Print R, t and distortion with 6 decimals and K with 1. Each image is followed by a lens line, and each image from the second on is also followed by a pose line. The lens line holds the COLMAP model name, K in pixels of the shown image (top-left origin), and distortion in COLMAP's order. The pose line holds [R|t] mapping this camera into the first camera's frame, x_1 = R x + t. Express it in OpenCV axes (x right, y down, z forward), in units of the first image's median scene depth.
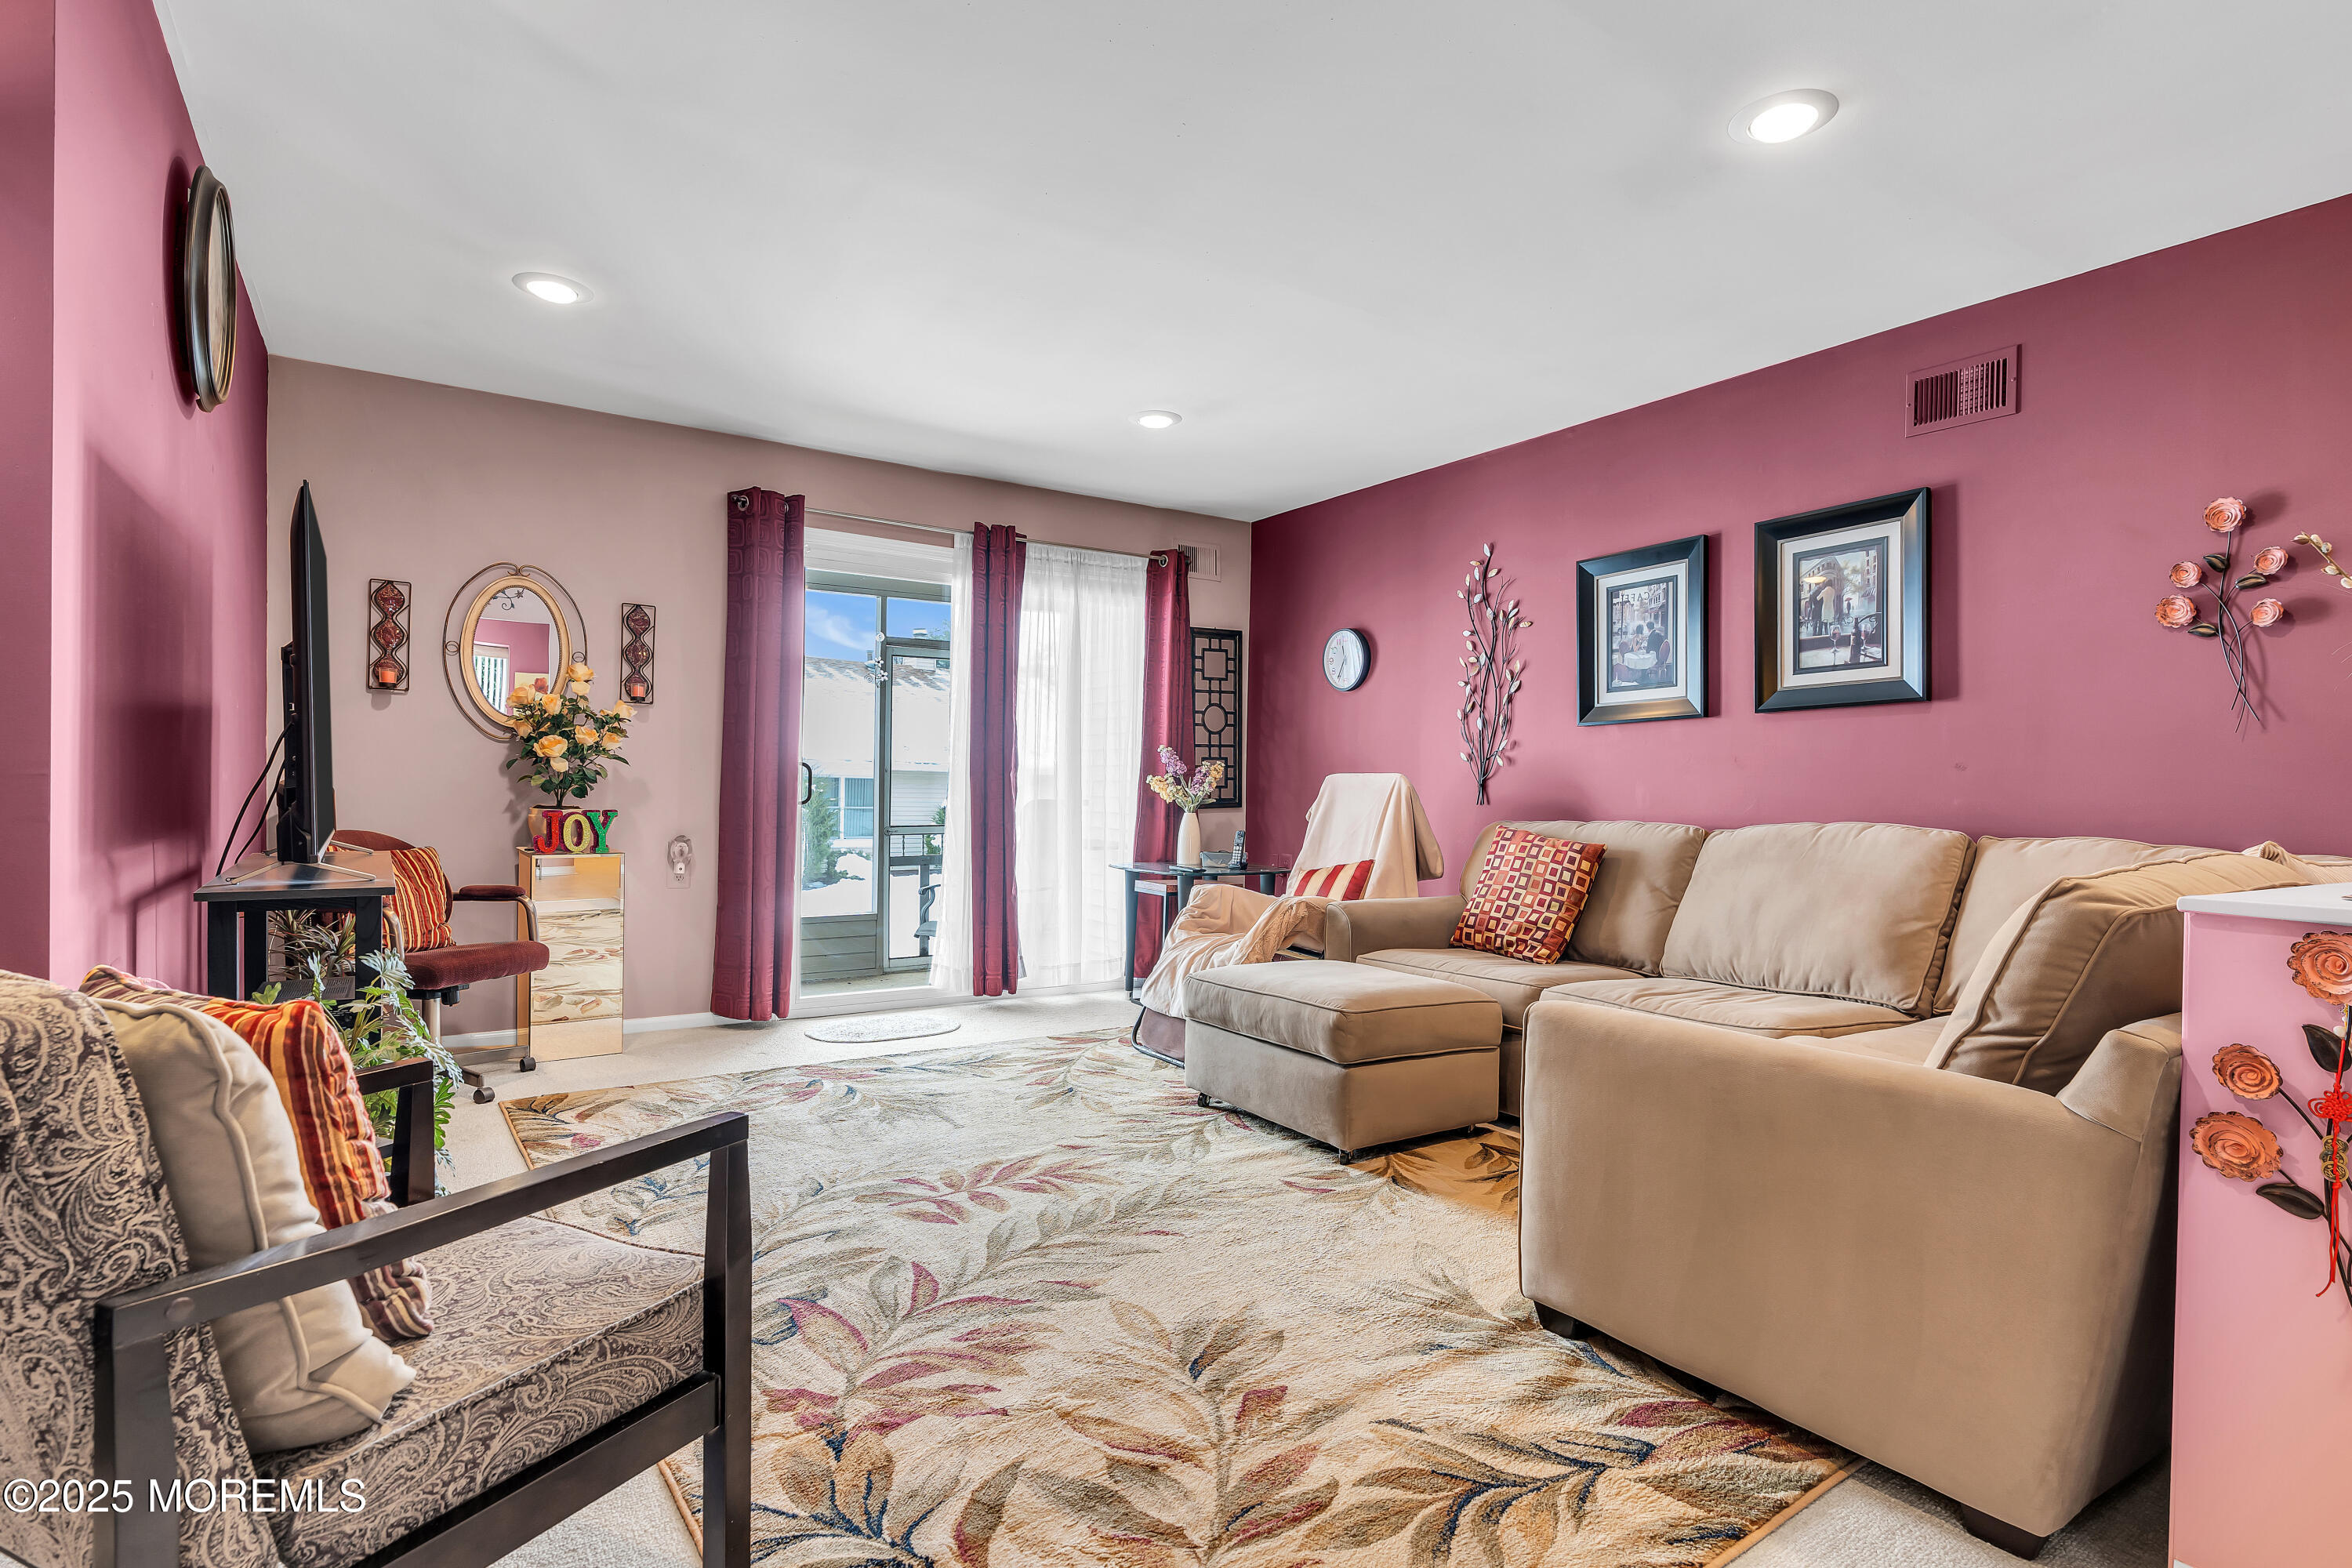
lens RADIAL K [[1168.7, 0, 1175.6], [0, 1168.7, 799.9], [0, 0, 1]] dist [-0.000371, -0.000143]
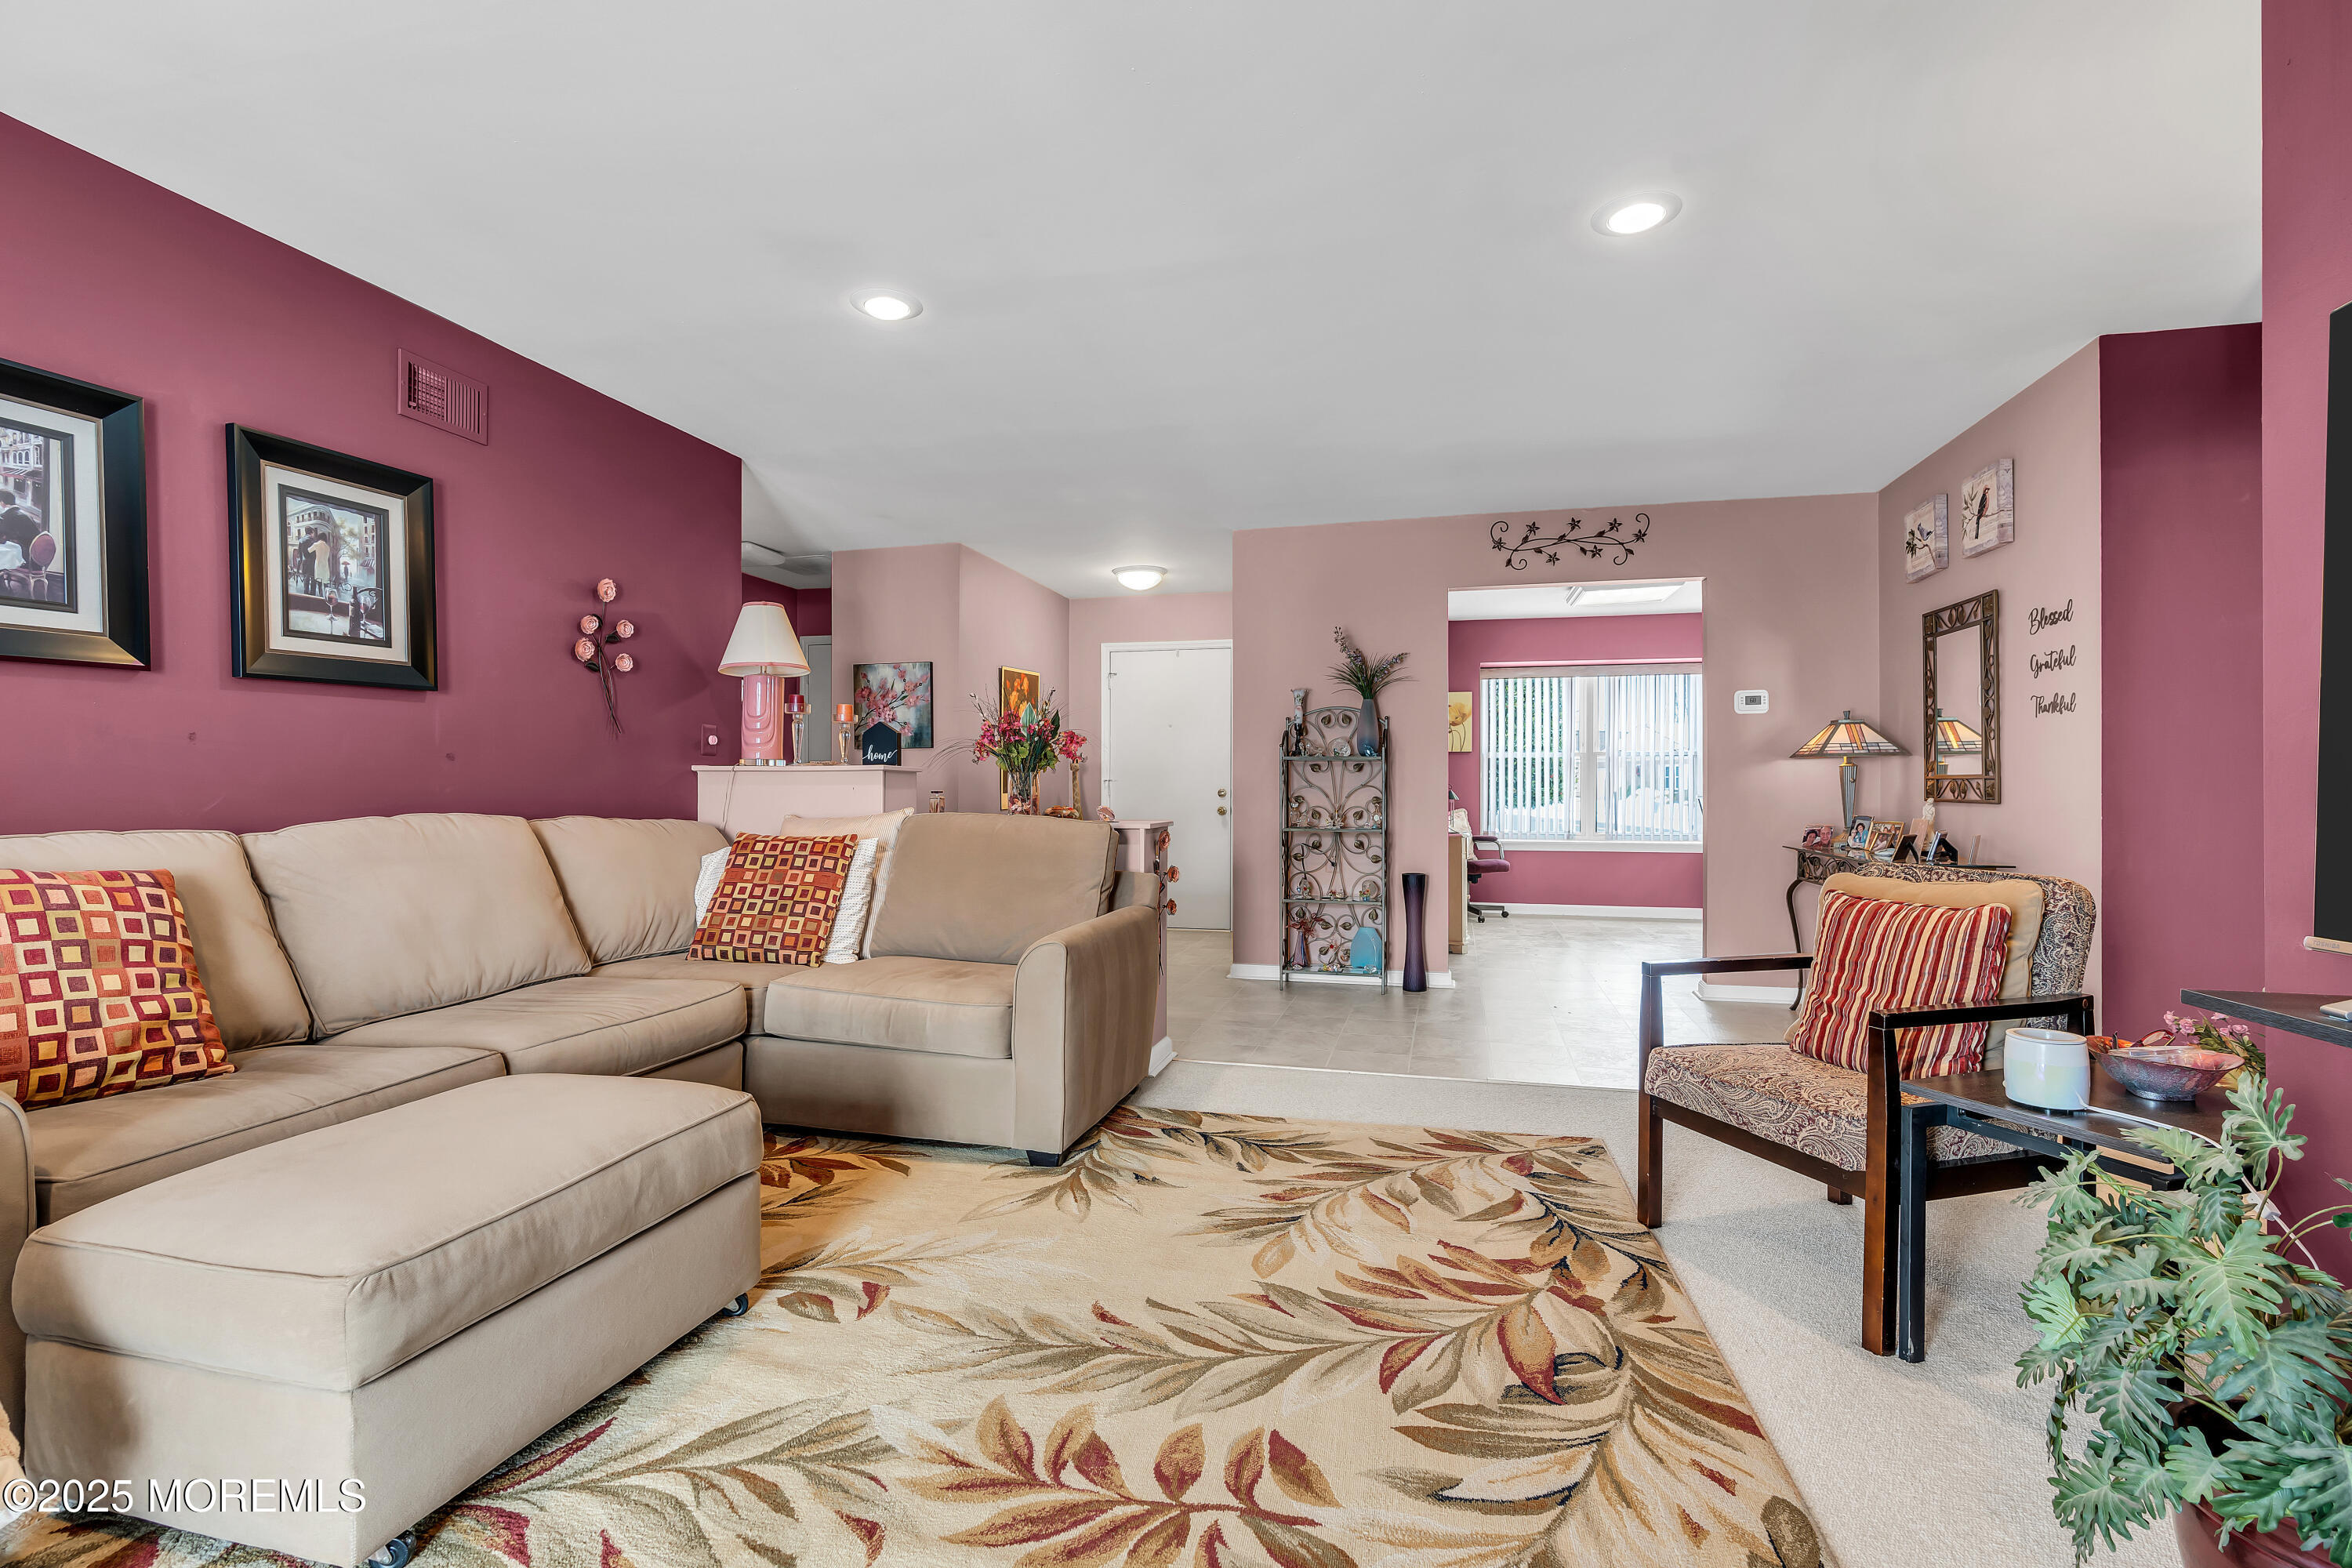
lens RADIAL K [[1048.4, 0, 1192.2], [0, 1048.4, 787.4], [0, 0, 1]] dist [-0.010382, 0.001810]
pose [[-0.679010, -0.017783, 0.733914, -0.482688], [-0.007573, 0.999823, 0.017219, -0.022513], [-0.734090, 0.006134, -0.679024, 1.167113]]
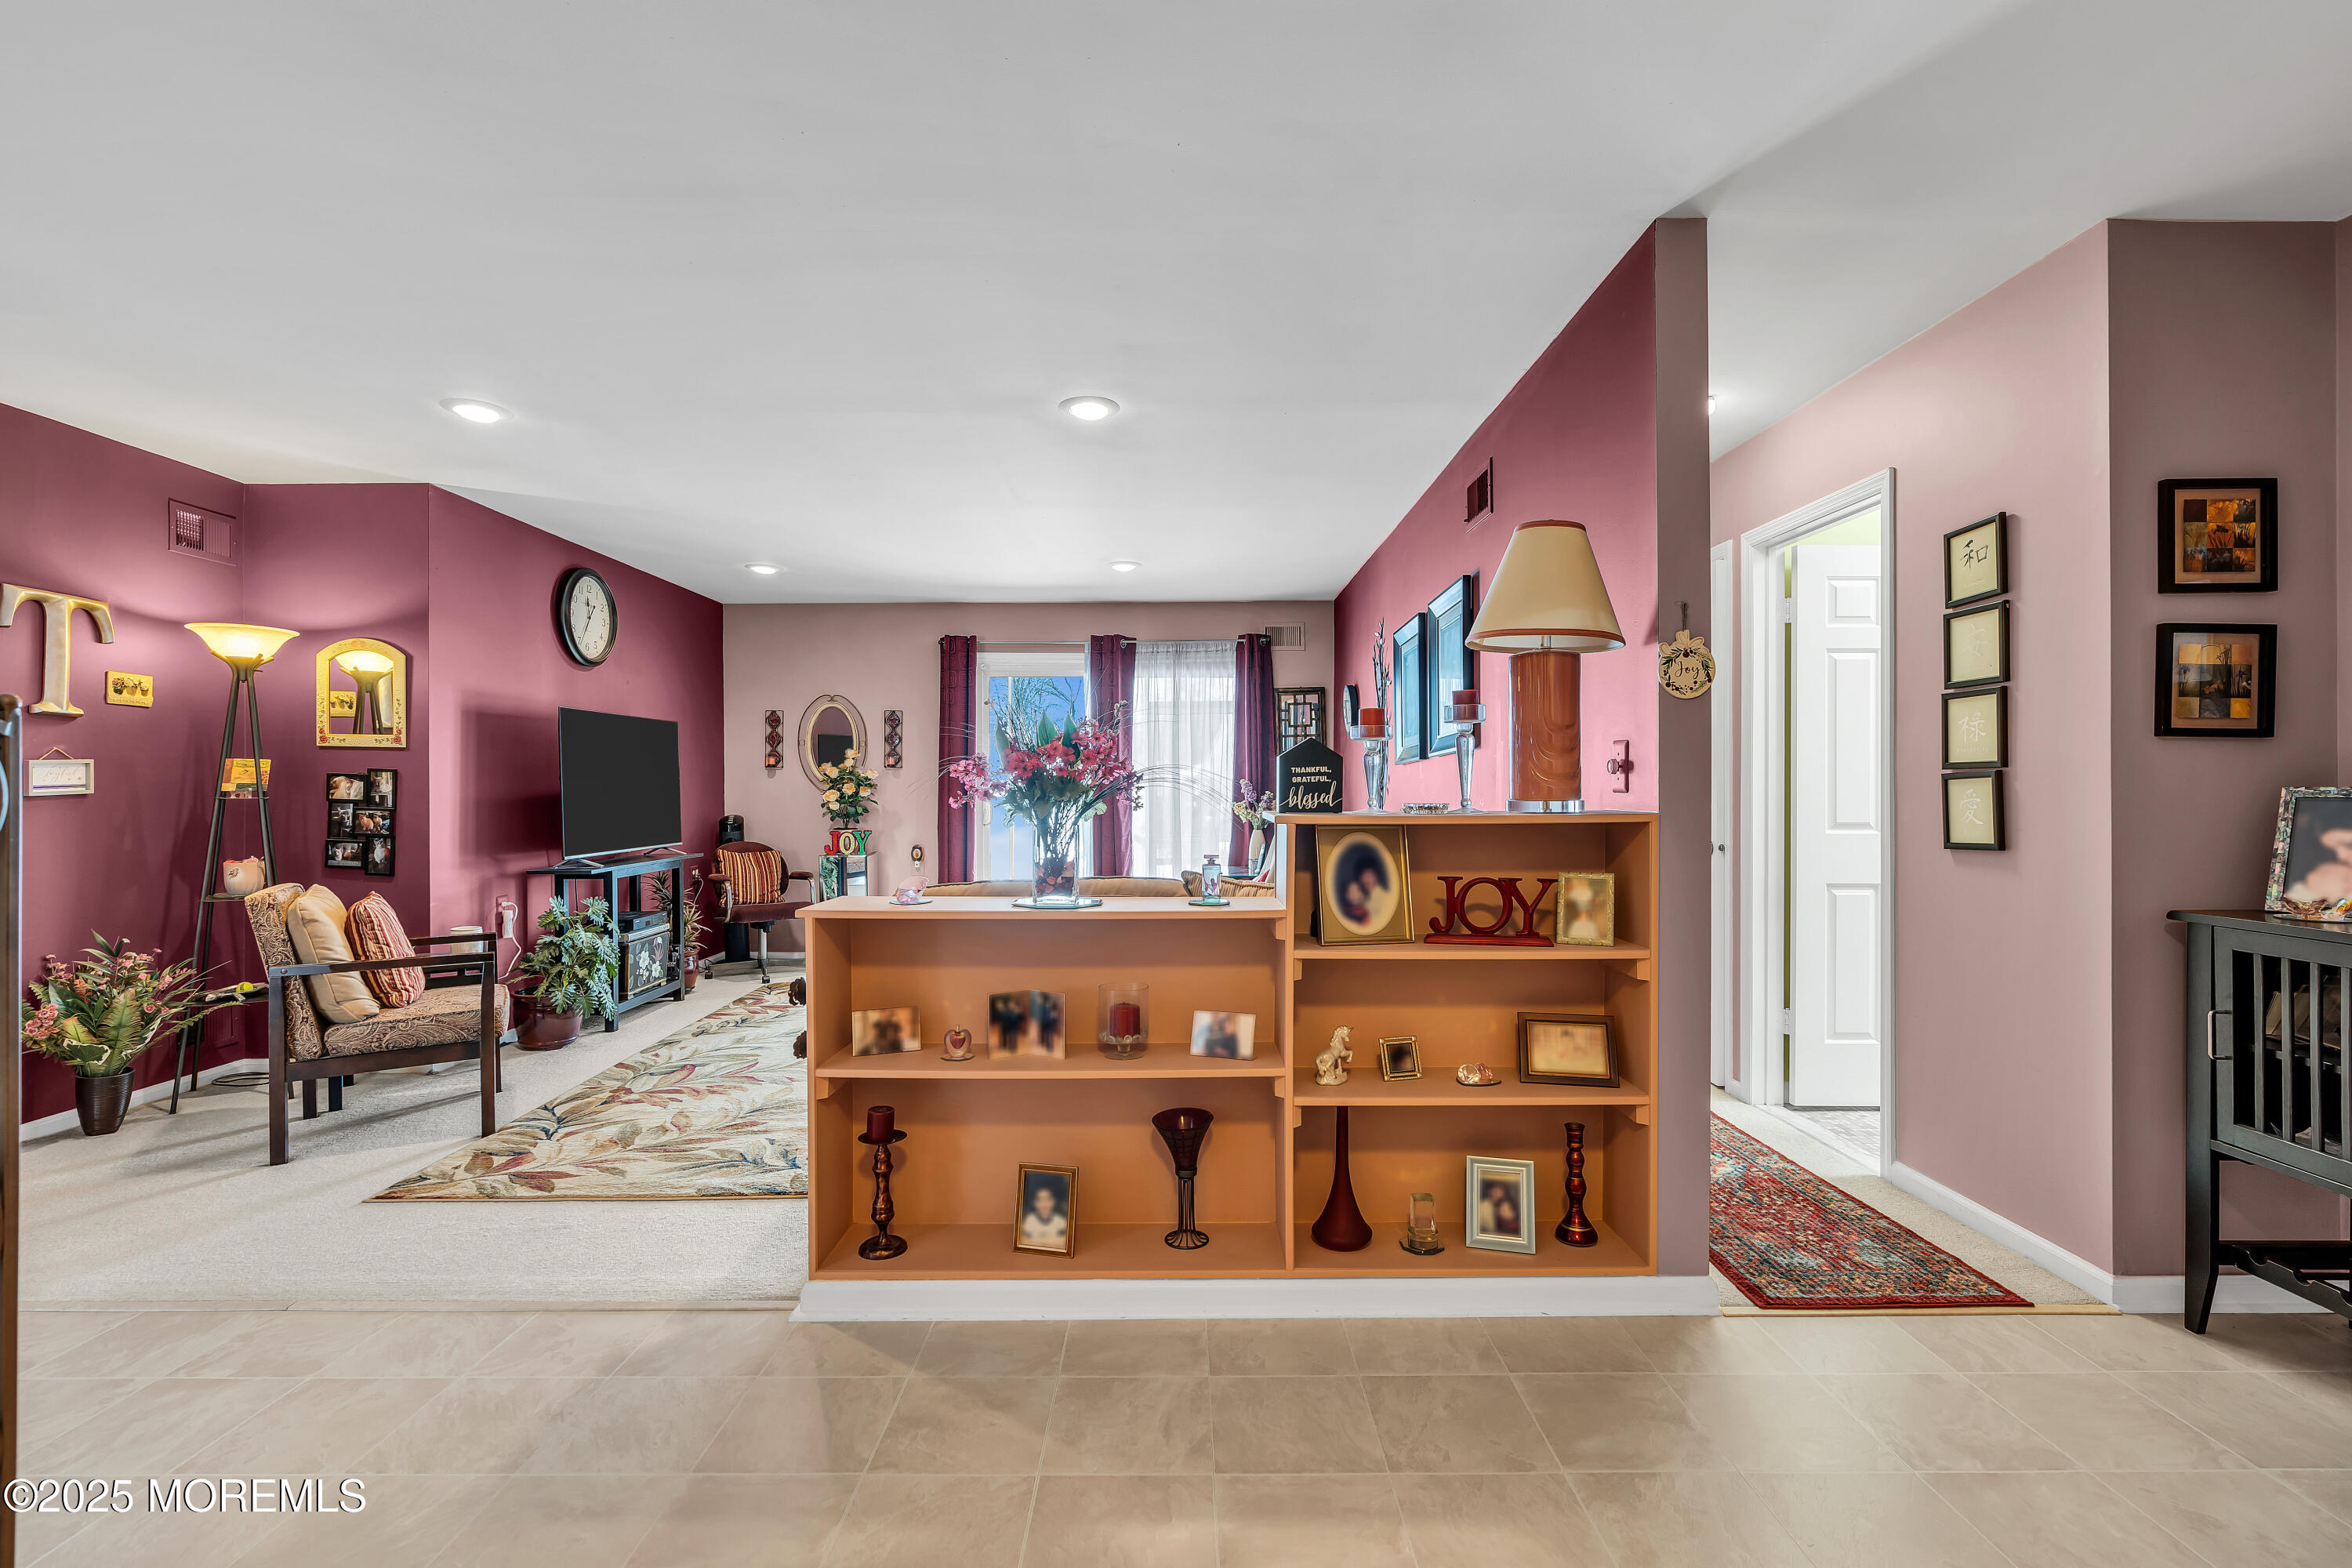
lens RADIAL K [[1048.4, 0, 1173.7], [0, 1048.4, 787.9], [0, 0, 1]] dist [-0.010382, 0.001810]
pose [[0.832833, -0.019278, -0.553188, 1.026383], [0.011732, 0.999784, -0.017178, -0.029265], [0.553400, 0.007816, 0.832879, -0.088160]]
